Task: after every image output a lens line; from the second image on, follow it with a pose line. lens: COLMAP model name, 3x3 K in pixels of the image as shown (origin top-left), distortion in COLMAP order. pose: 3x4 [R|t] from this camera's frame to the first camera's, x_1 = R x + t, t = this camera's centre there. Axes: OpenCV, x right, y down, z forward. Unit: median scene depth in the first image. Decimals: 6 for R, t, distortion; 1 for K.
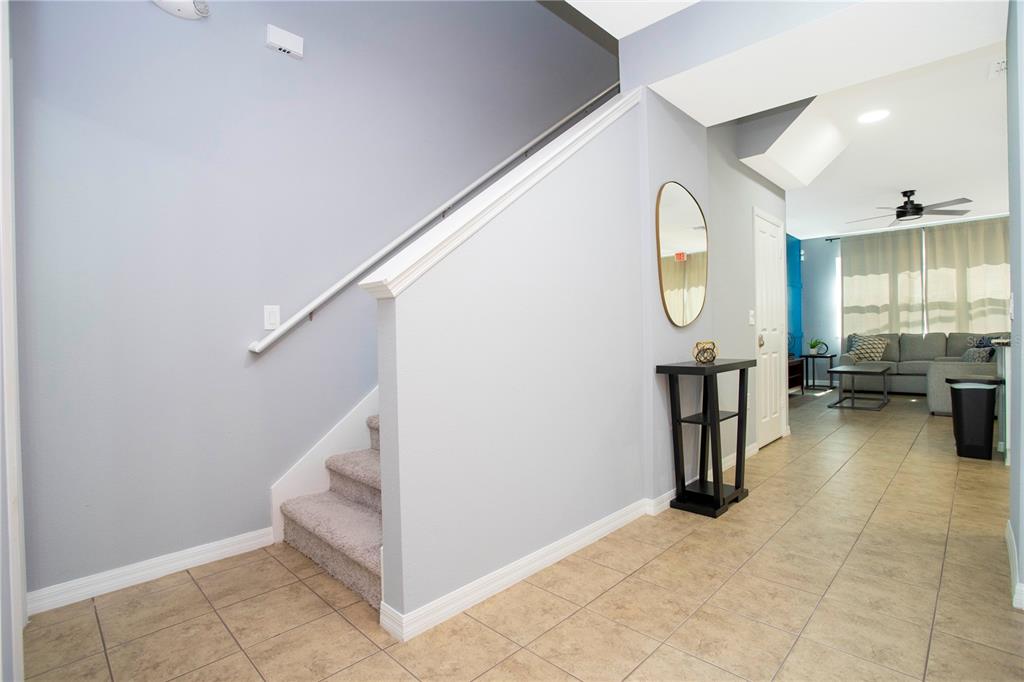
lens RADIAL K [[498.0, 0, 514.2], [0, 498.0, 336.3], [0, 0, 1]] dist [-0.078353, 0.029657]
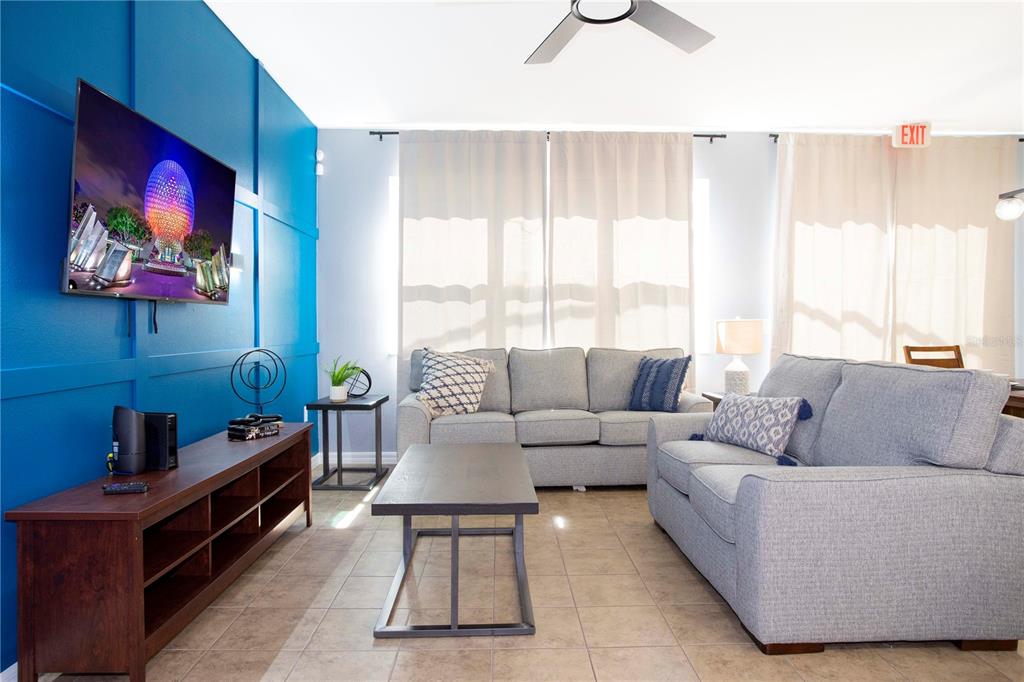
lens RADIAL K [[633.8, 0, 508.2], [0, 633.8, 335.3], [0, 0, 1]] dist [-0.039640, 0.016557]
pose [[0.697864, 0.004361, 0.716217, 0.764307], [-0.010937, 0.999930, 0.004568, -0.044012], [-0.716147, -0.011021, 0.697863, 1.202606]]
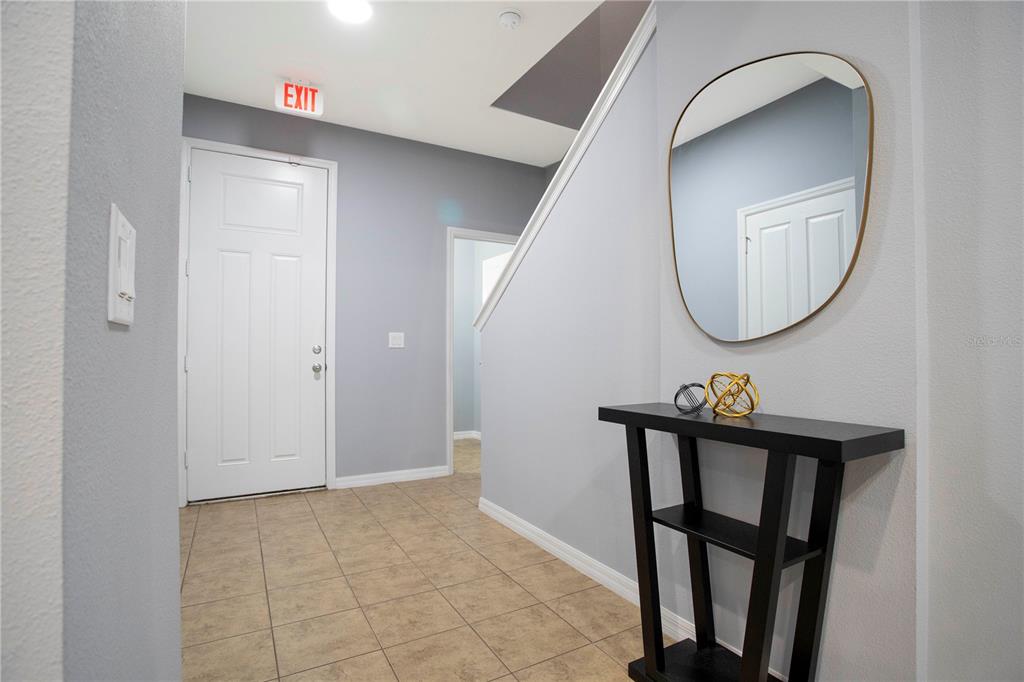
lens RADIAL K [[498.0, 0, 516.9], [0, 498.0, 343.9], [0, 0, 1]] dist [-0.078353, 0.029657]
pose [[-0.269601, 0.000114, -0.962972, 0.714963], [-0.001822, 0.999998, 0.000629, -0.014348], [0.962971, 0.001924, -0.269600, 0.733005]]
